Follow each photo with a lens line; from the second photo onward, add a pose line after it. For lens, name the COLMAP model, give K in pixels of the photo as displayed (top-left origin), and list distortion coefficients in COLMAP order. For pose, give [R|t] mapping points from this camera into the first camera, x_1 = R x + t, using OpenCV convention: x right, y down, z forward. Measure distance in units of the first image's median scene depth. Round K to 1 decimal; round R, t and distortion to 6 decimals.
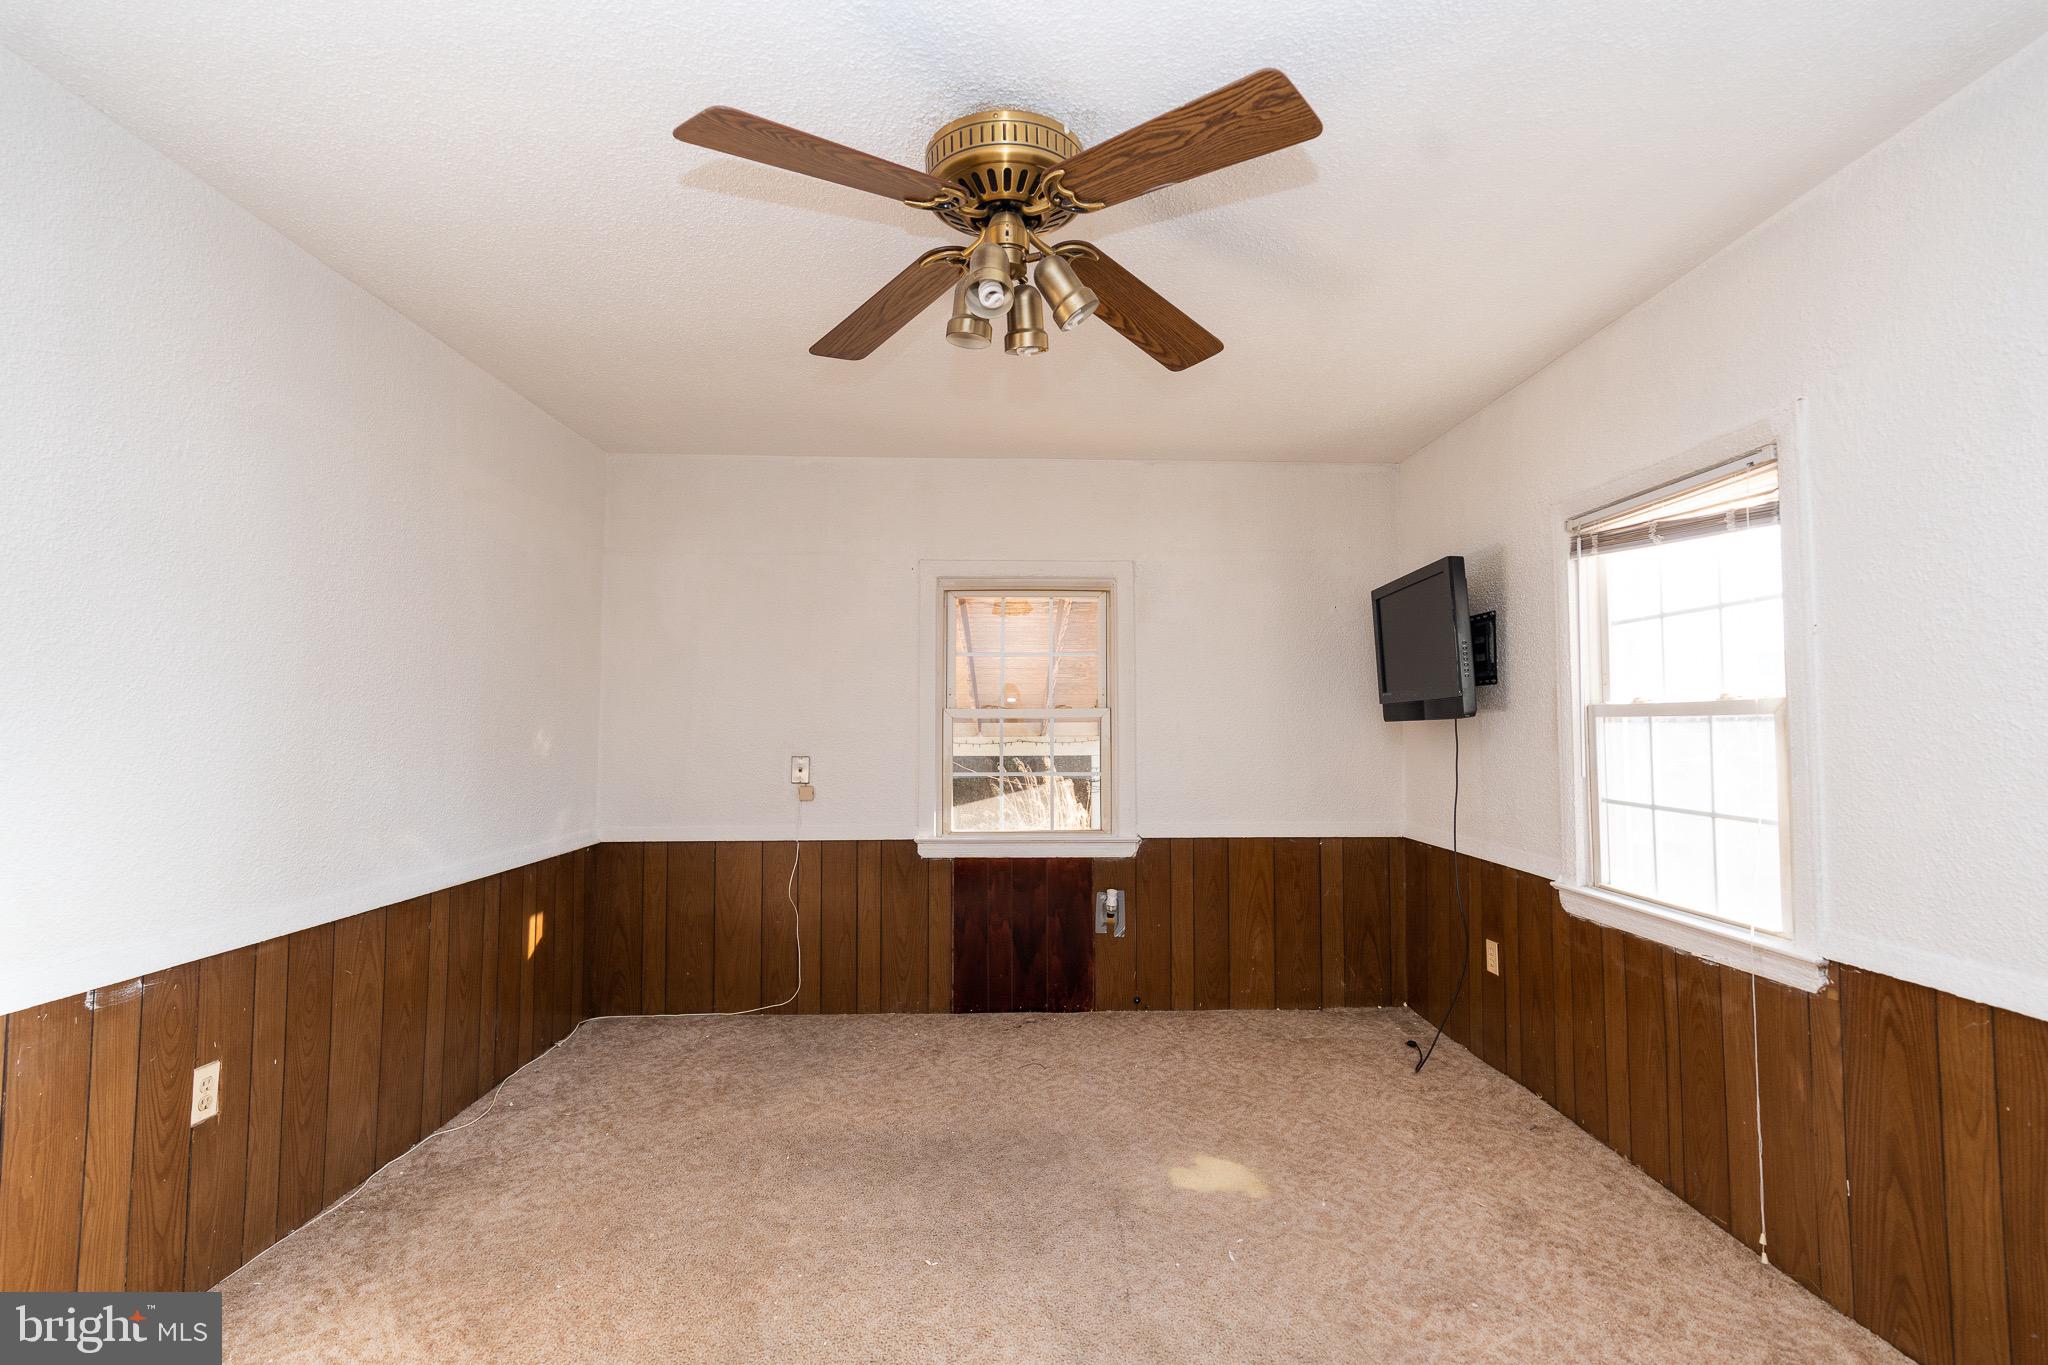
lens RADIAL K [[921.2, 0, 1046.2], [0, 921.2, 655.7], [0, 0, 1]] dist [-0.012791, 0.005140]
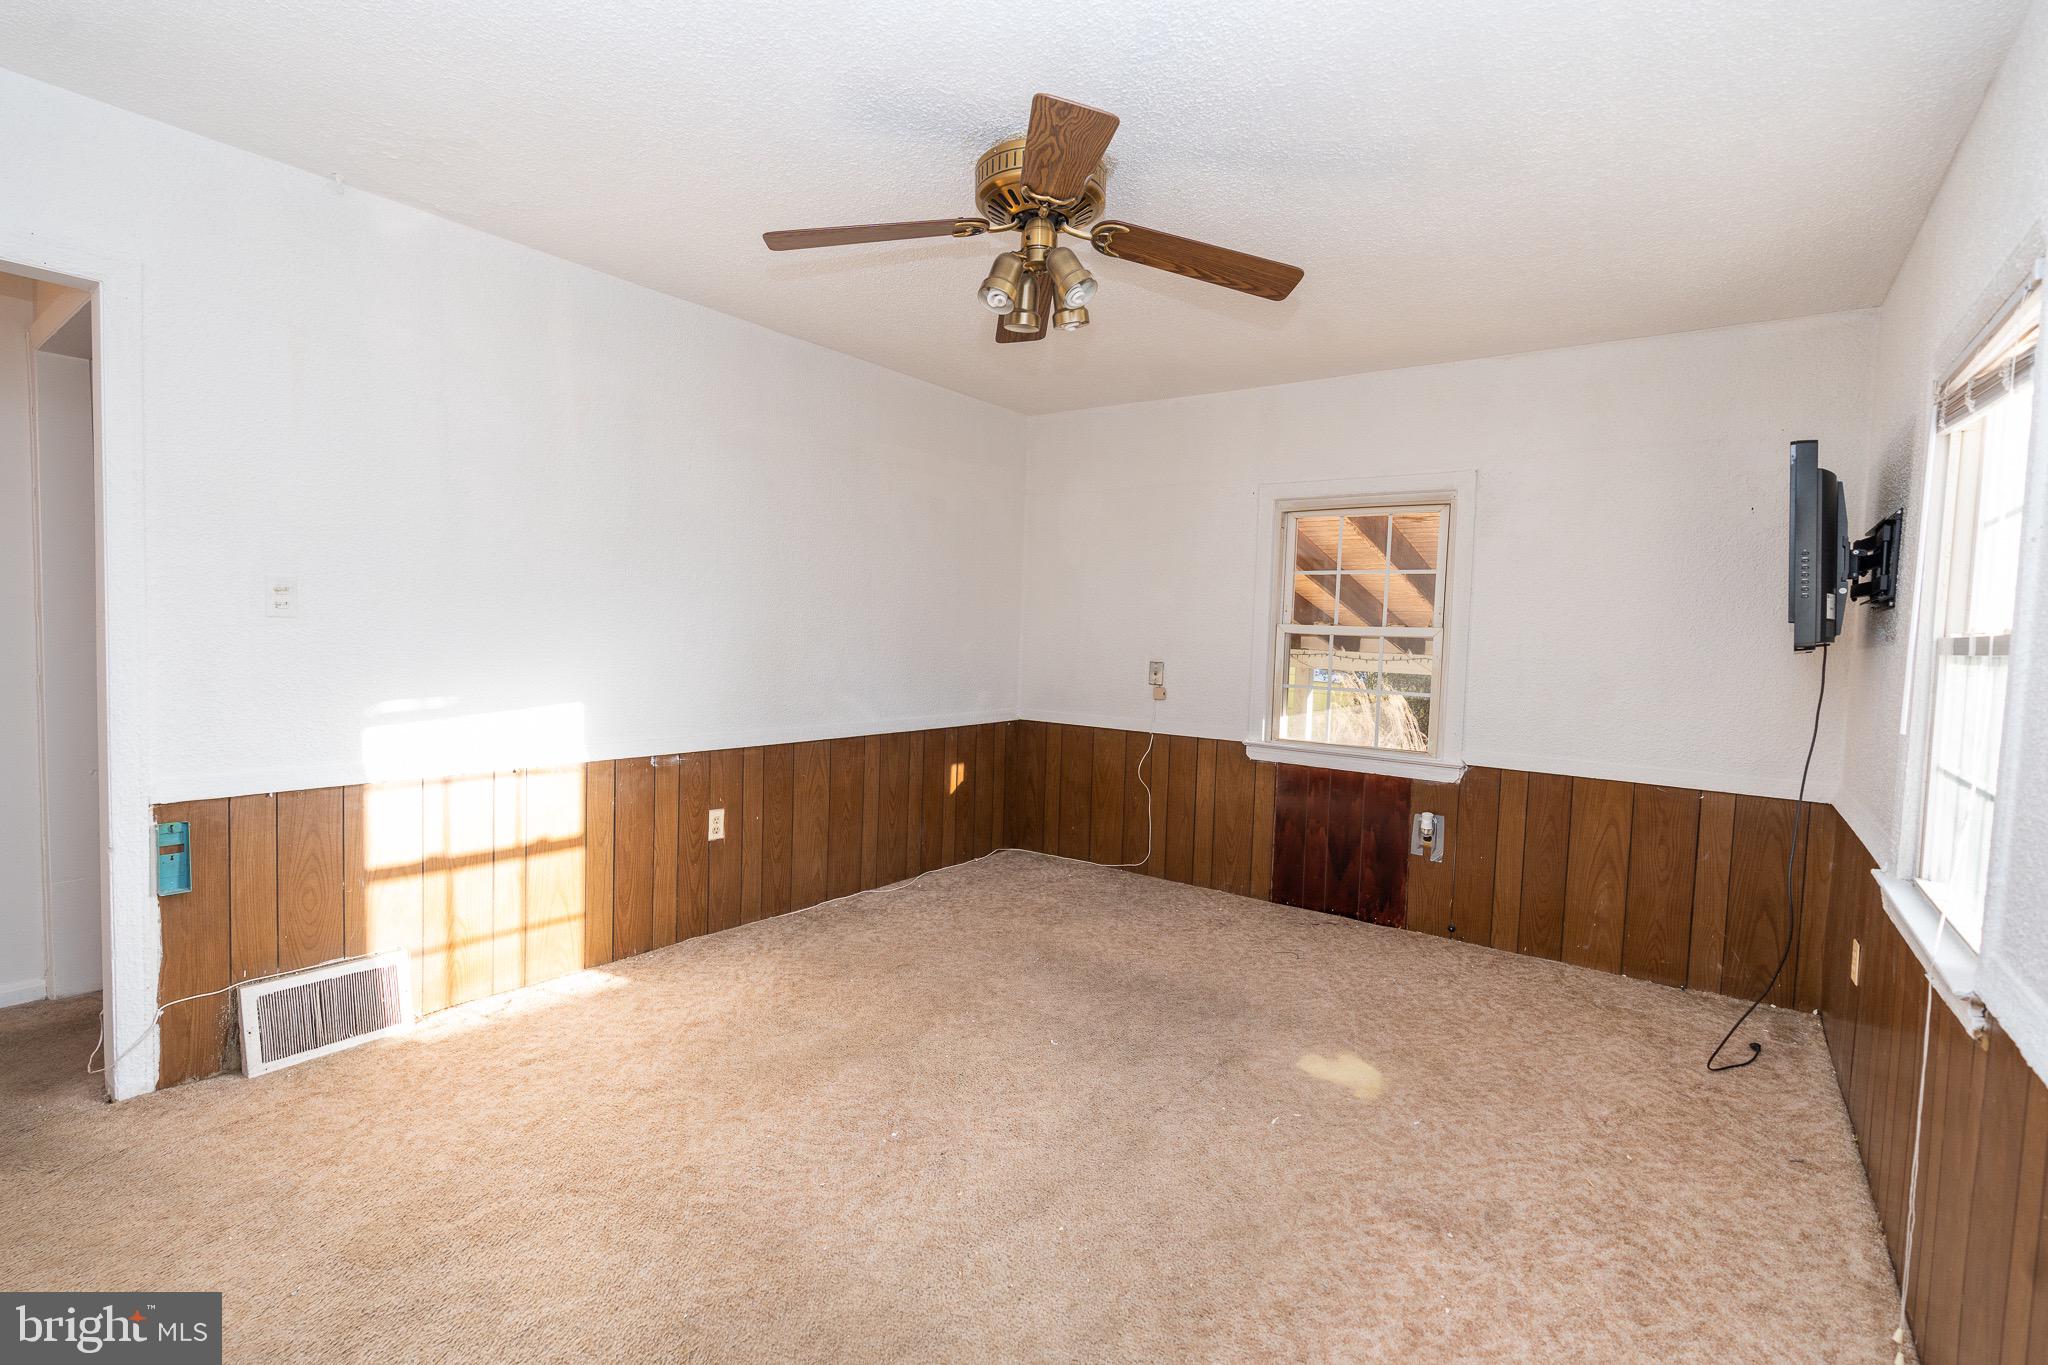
lens RADIAL K [[921.2, 0, 1060.9], [0, 921.2, 650.2], [0, 0, 1]] dist [-0.012791, 0.005140]
pose [[0.793441, 0.041824, -0.607208, 0.513627], [0.010875, 0.996503, 0.082848, -0.004820], [0.608550, -0.072338, 0.790212, 0.005484]]
